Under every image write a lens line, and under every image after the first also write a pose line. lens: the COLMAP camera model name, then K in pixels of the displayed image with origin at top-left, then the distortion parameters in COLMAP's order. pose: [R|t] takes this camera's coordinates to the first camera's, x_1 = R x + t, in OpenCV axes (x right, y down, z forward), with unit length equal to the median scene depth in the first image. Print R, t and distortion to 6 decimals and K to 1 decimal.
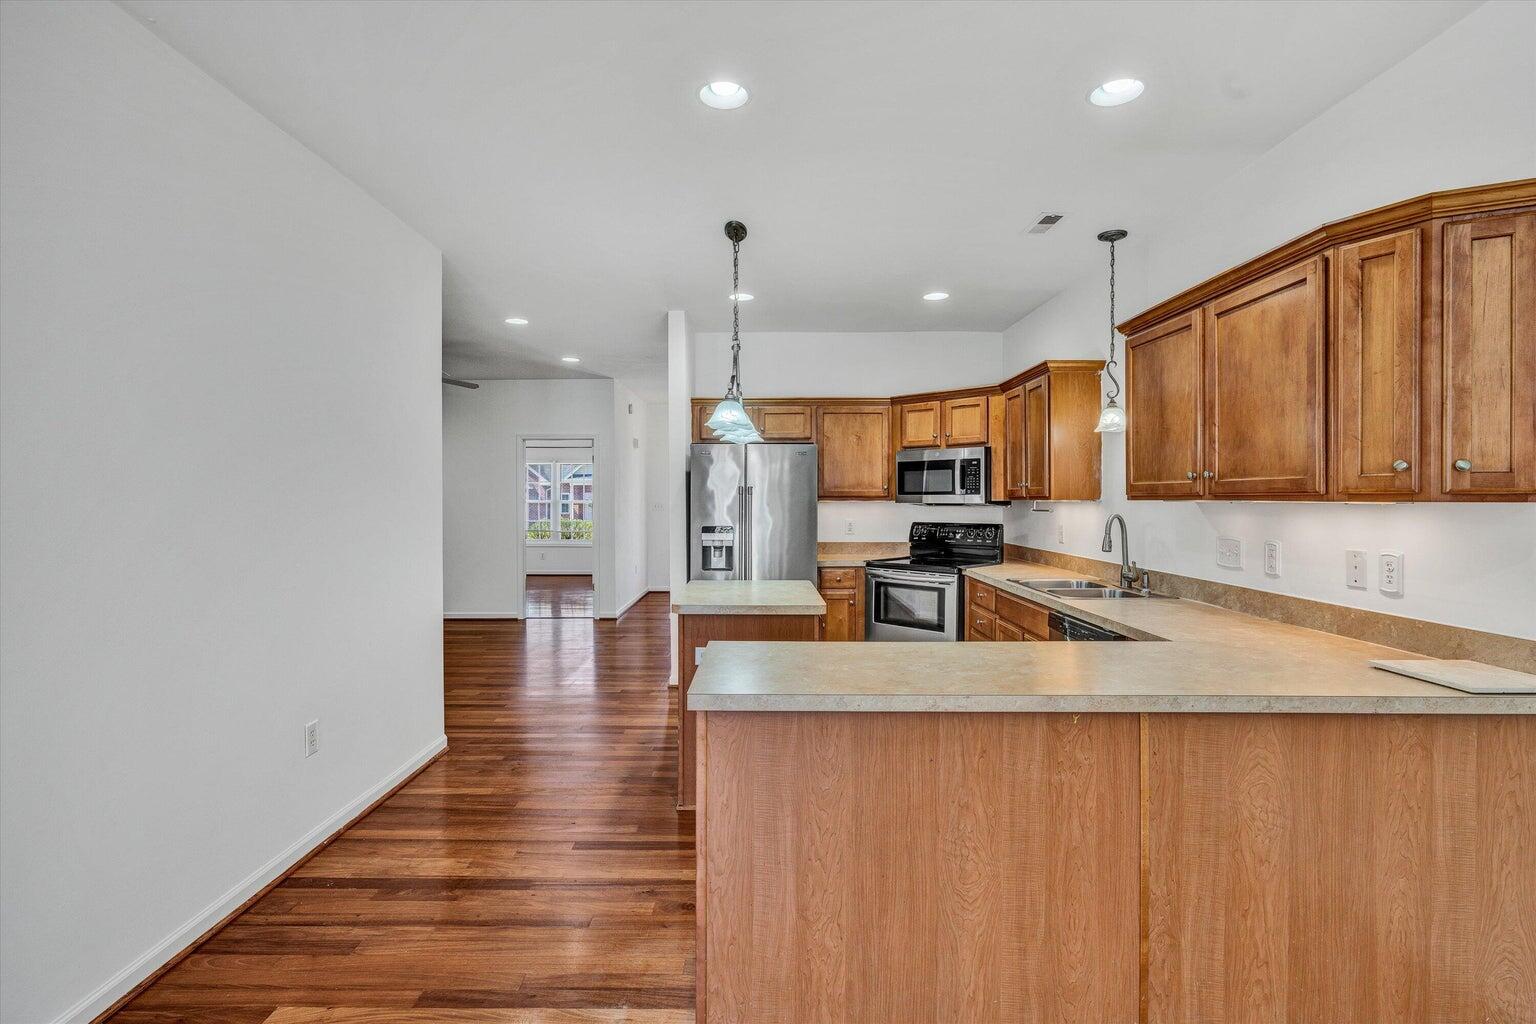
lens RADIAL K [[686.4, 0, 754.7], [0, 686.4, 515.9], [0, 0, 1]] dist [-0.009292, 0.004140]
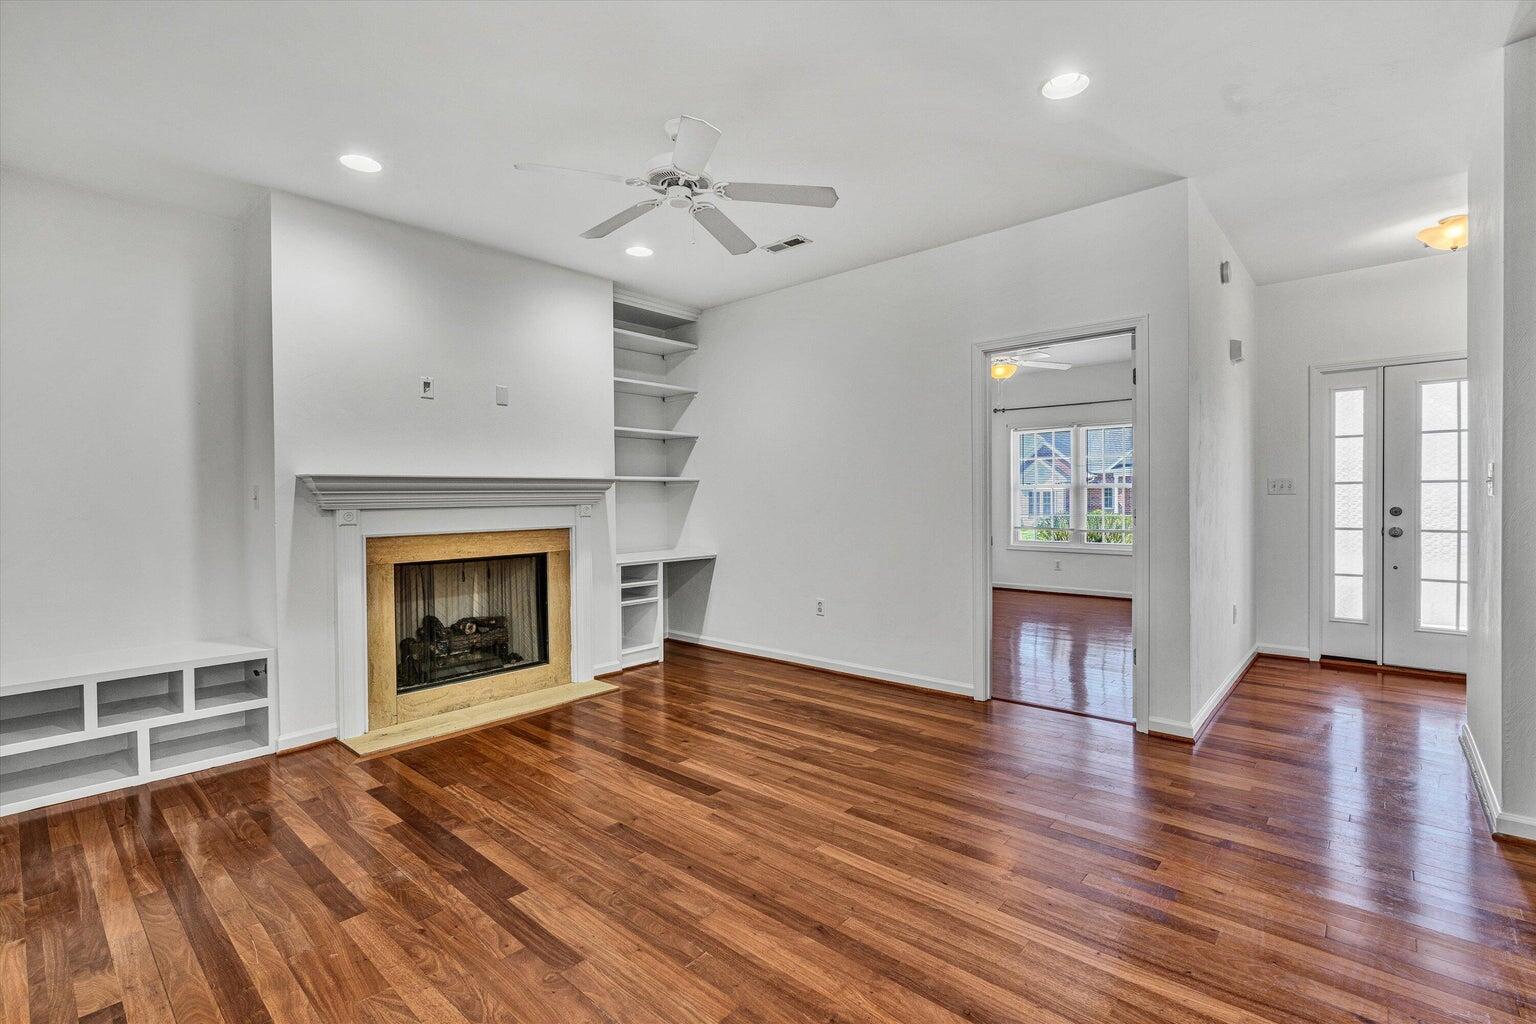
lens RADIAL K [[686.4, 0, 776.3], [0, 686.4, 514.3], [0, 0, 1]] dist [-0.009292, 0.004140]
pose [[0.751079, 0.008150, -0.660162, -0.189752], [-0.006802, 0.999966, 0.004607, 0.017047], [0.660178, 0.001031, 0.751109, 0.834660]]
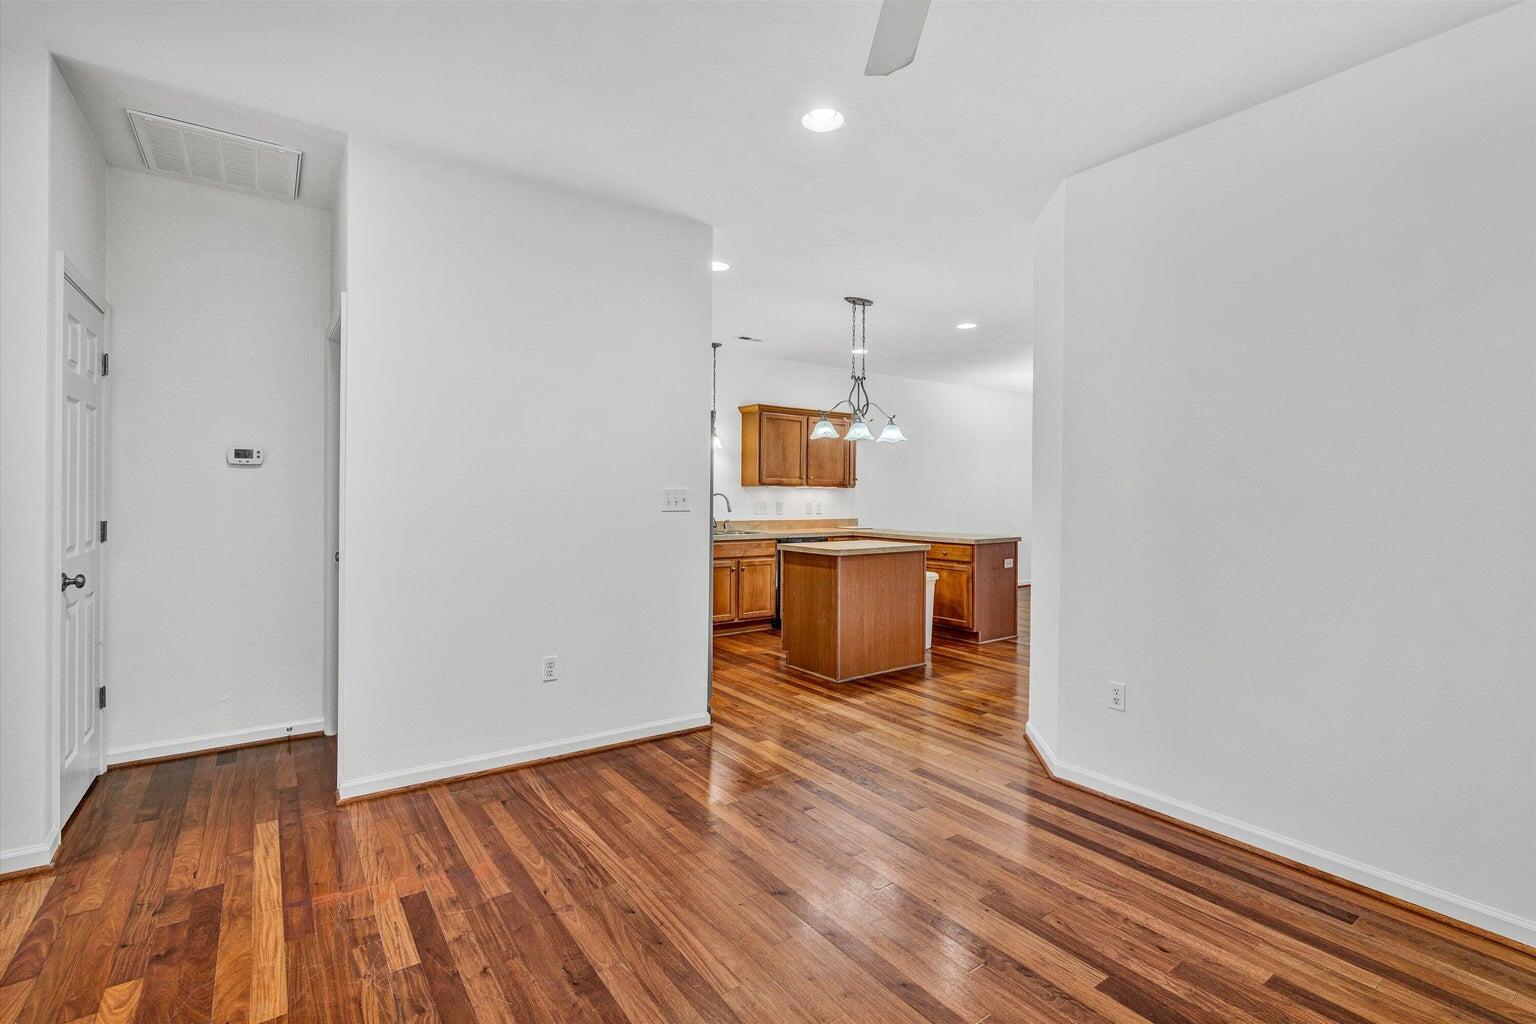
lens RADIAL K [[686.4, 0, 757.5], [0, 686.4, 500.2], [0, 0, 1]] dist [-0.009292, 0.004140]
pose [[-0.578099, -0.011246, 0.815889, -0.752873], [0.012873, 0.999655, 0.022899, -0.017110], [-0.815865, 0.023741, -0.577755, 1.387102]]
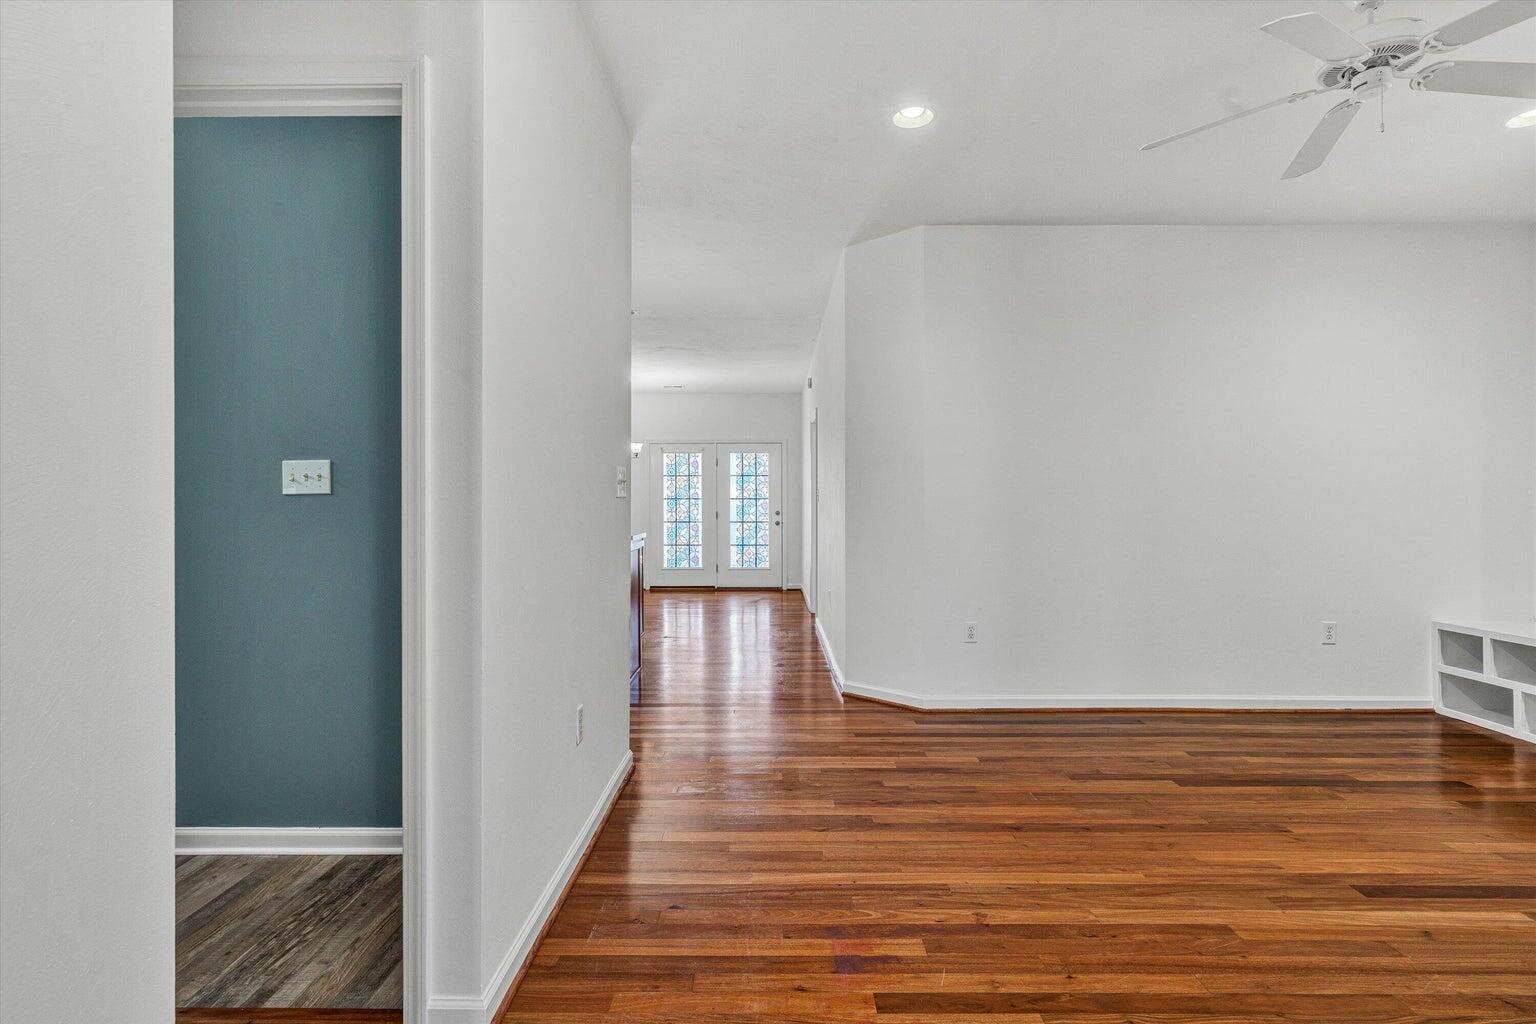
lens RADIAL K [[775.1, 0, 766.1], [0, 775.1, 507.0], [0, 0, 1]] dist [-0.001718, -0.001042]
pose [[-0.999991, 0.003568, 0.002407, -0.243744], [0.003620, 0.999752, 0.021959, 0.008348], [-0.002328, 0.021967, -0.999756, 1.656126]]
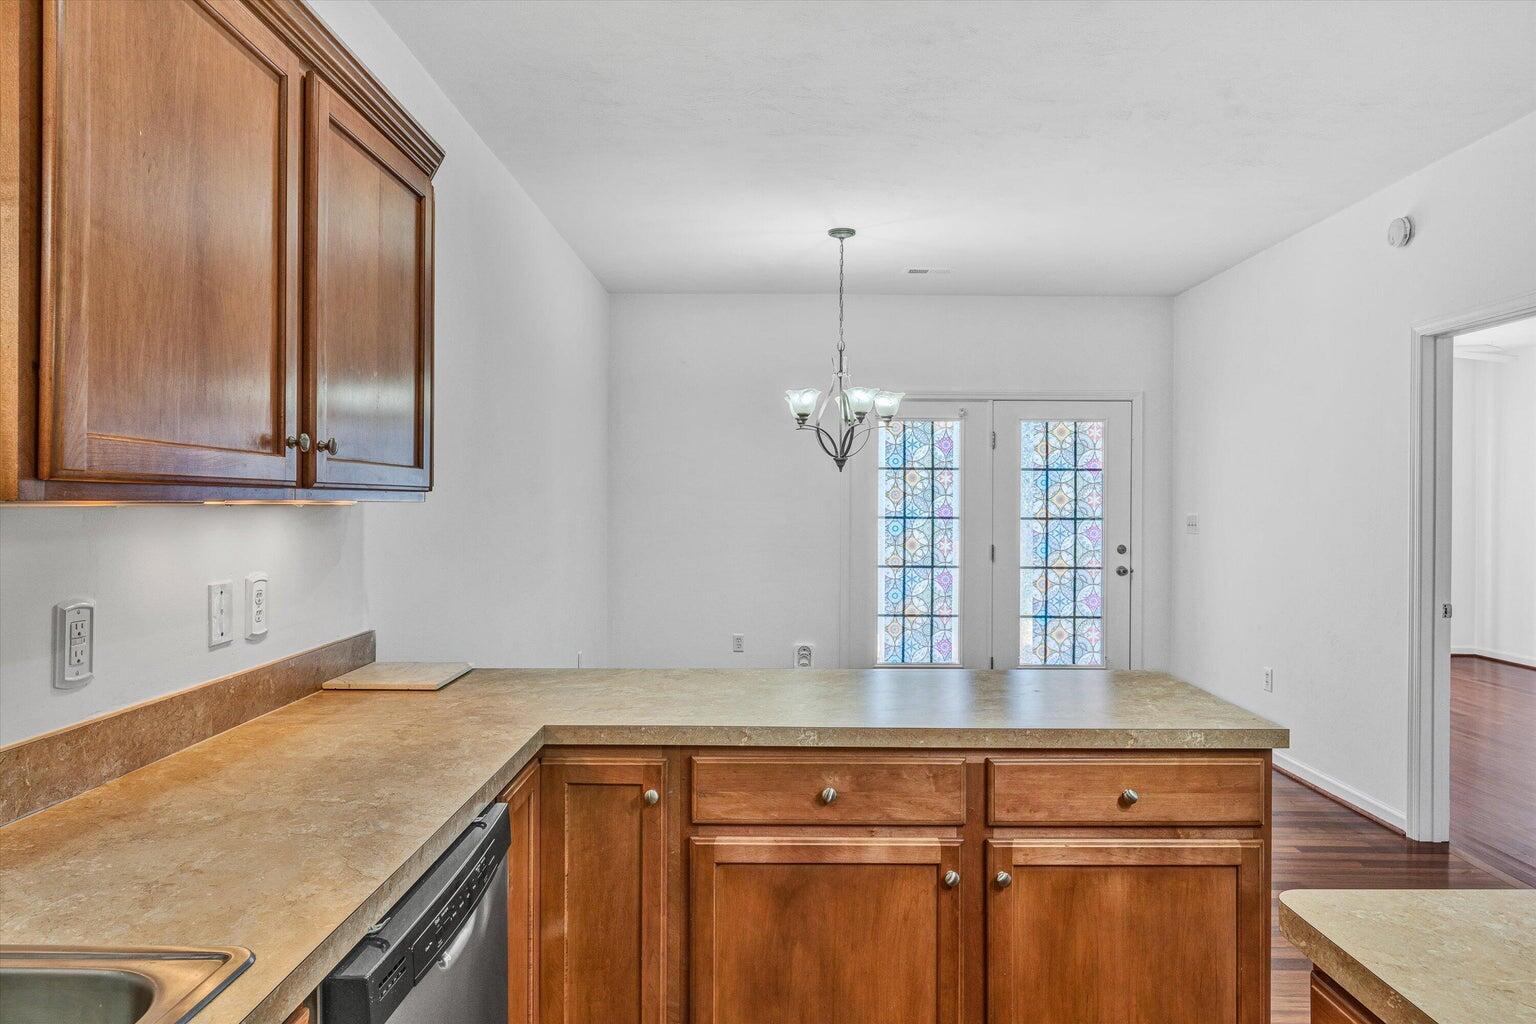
lens RADIAL K [[974.5, 0, 754.2], [0, 974.5, 510.8], [0, 0, 1]] dist [0.003724, 0.000786]
pose [[-0.999922, -0.003166, 0.012097, 0.178195], [-0.002756, 0.999427, 0.033744, -0.018467], [-0.012197, 0.033708, -0.999357, 0.813303]]
